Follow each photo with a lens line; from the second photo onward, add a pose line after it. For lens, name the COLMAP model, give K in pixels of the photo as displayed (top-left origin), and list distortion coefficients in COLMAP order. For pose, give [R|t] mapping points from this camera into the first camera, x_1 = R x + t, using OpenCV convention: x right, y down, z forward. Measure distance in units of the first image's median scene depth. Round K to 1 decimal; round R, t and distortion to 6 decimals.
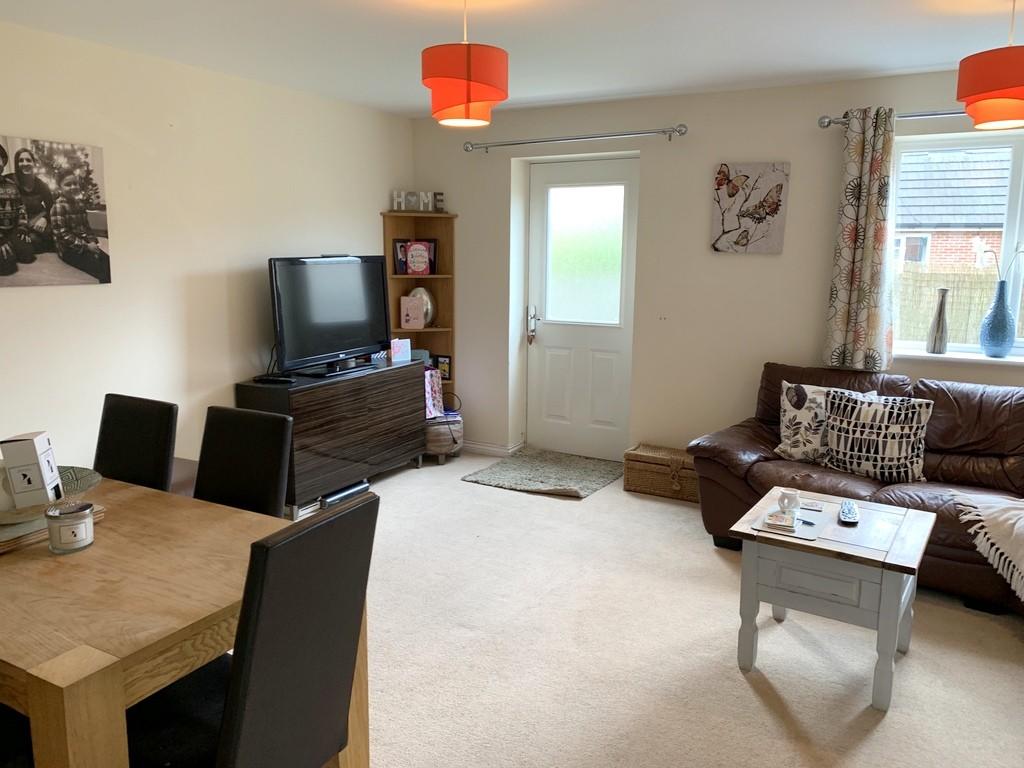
lens RADIAL K [[750.5, 0, 512.0], [0, 750.5, 384.0], [0, 0, 1]] dist [0.000086, 0.004749]
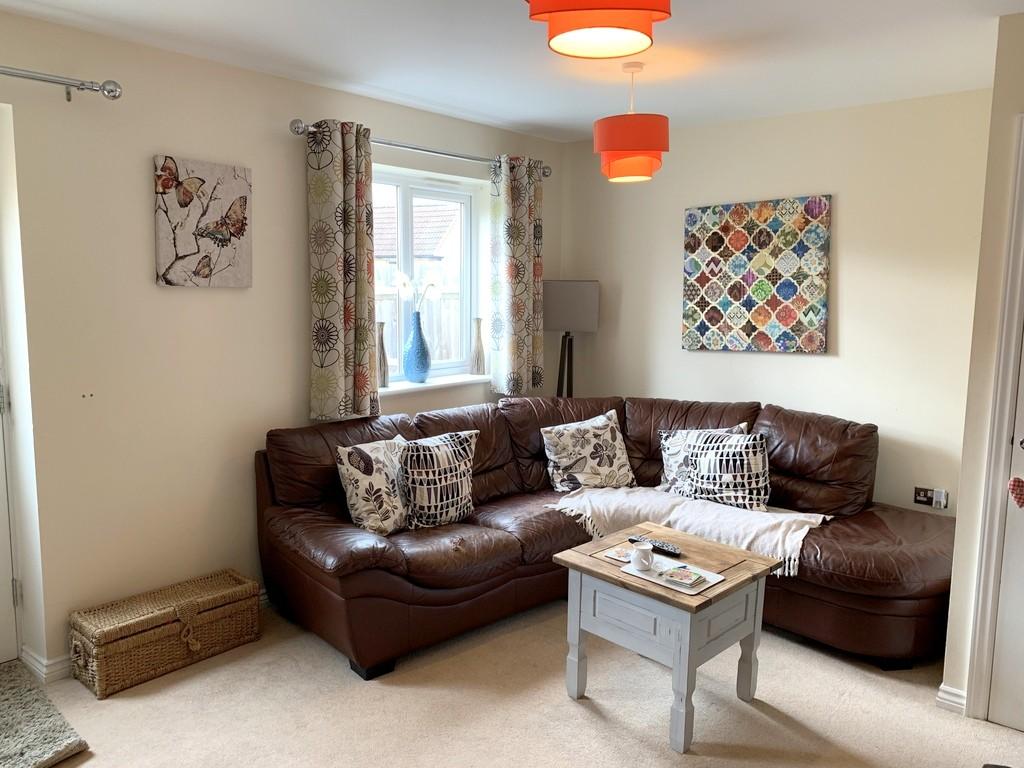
lens RADIAL K [[750.5, 0, 512.0], [0, 750.5, 384.0], [0, 0, 1]] dist [0.000086, 0.004749]
pose [[0.204662, -0.137413, 0.969139, -0.230693], [0.164159, 0.980892, 0.104412, -0.076846], [-0.964969, 0.137724, 0.223309, 0.396242]]
